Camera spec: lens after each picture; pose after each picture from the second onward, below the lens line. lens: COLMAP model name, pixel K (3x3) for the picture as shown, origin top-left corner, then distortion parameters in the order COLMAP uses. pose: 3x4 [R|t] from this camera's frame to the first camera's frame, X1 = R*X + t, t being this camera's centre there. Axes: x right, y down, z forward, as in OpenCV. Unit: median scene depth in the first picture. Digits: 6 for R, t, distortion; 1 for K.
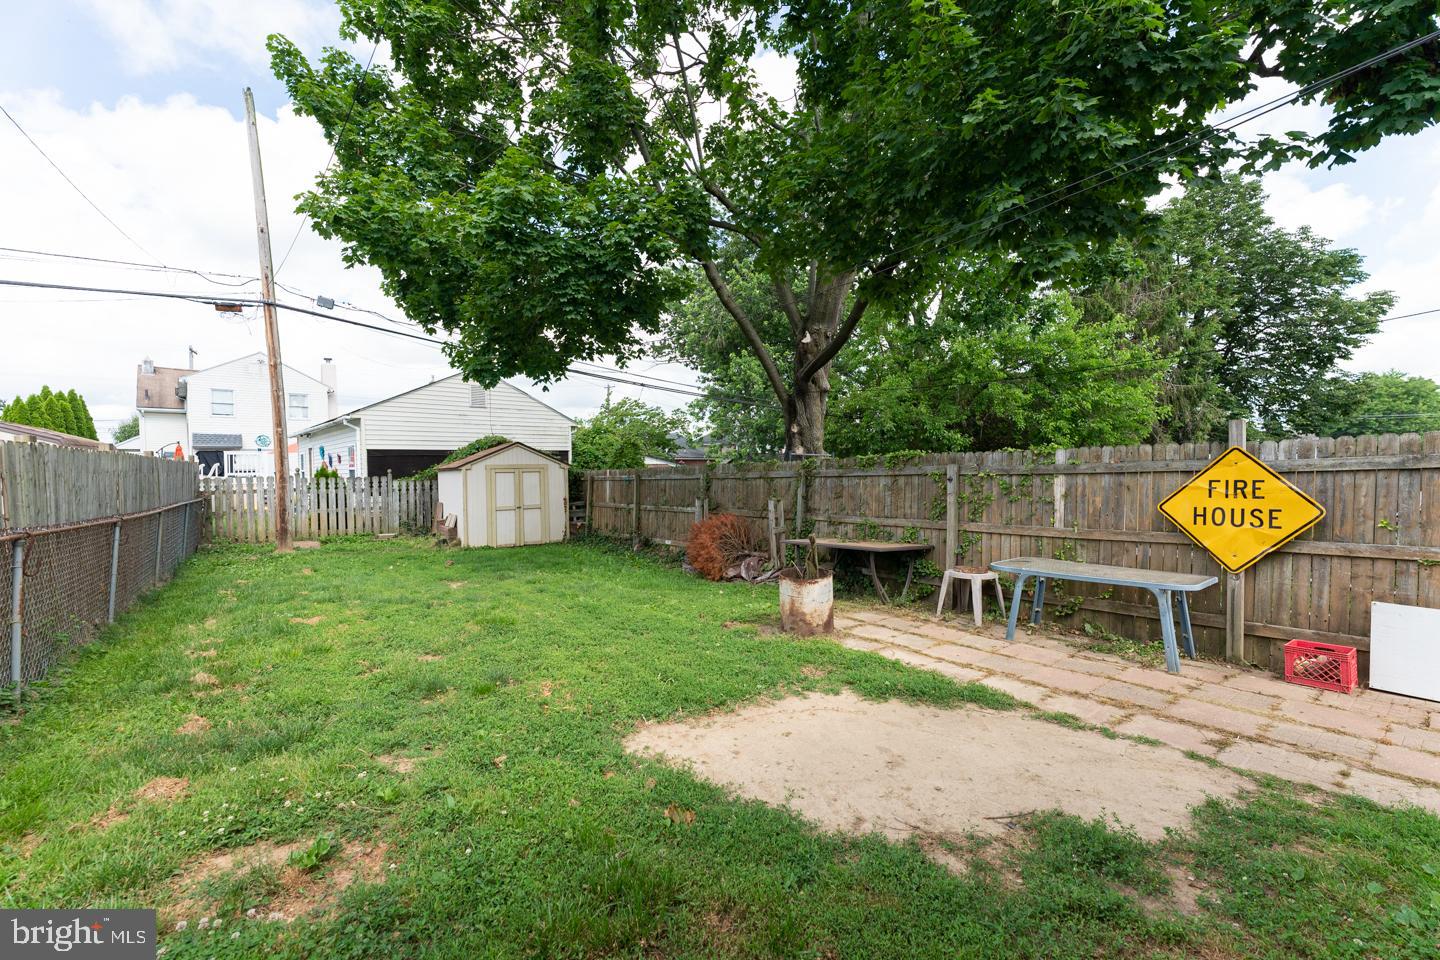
lens RADIAL K [[579.0, 0, 717.8], [0, 579.0, 473.3], [0, 0, 1]] dist [0.001920, -0.000347]
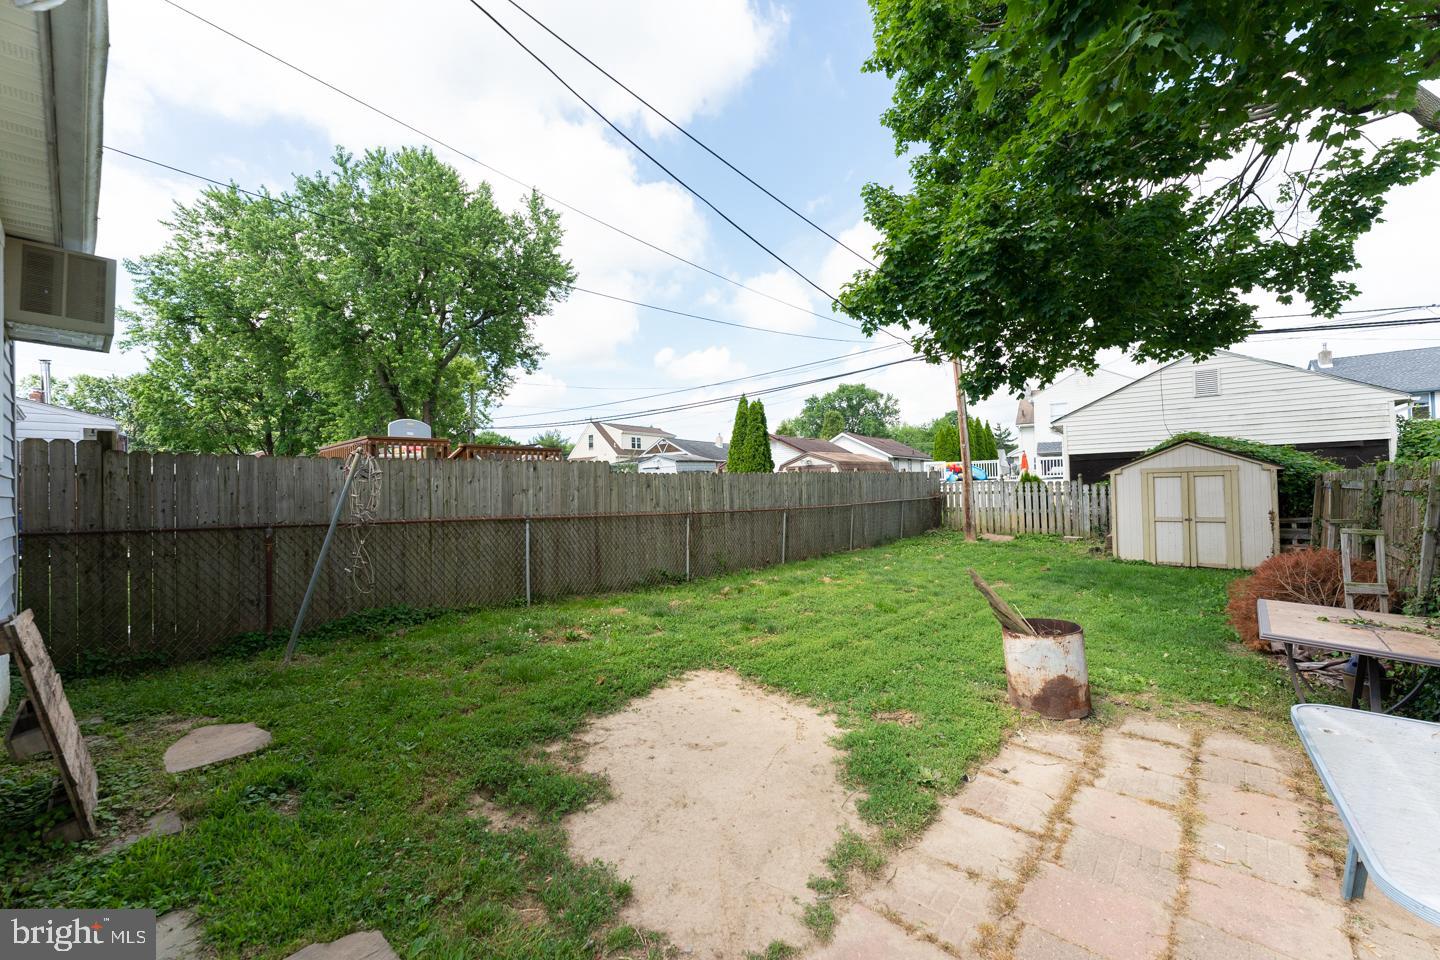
lens RADIAL K [[577.6, 0, 712.2], [0, 577.6, 477.5], [0, 0, 1]] dist [0.002755, -0.000073]
pose [[0.182414, -0.003833, -0.983214, 0.802788], [0.016568, 0.999862, -0.000824, -0.025317], [0.983082, -0.016140, 0.182453, 0.450712]]
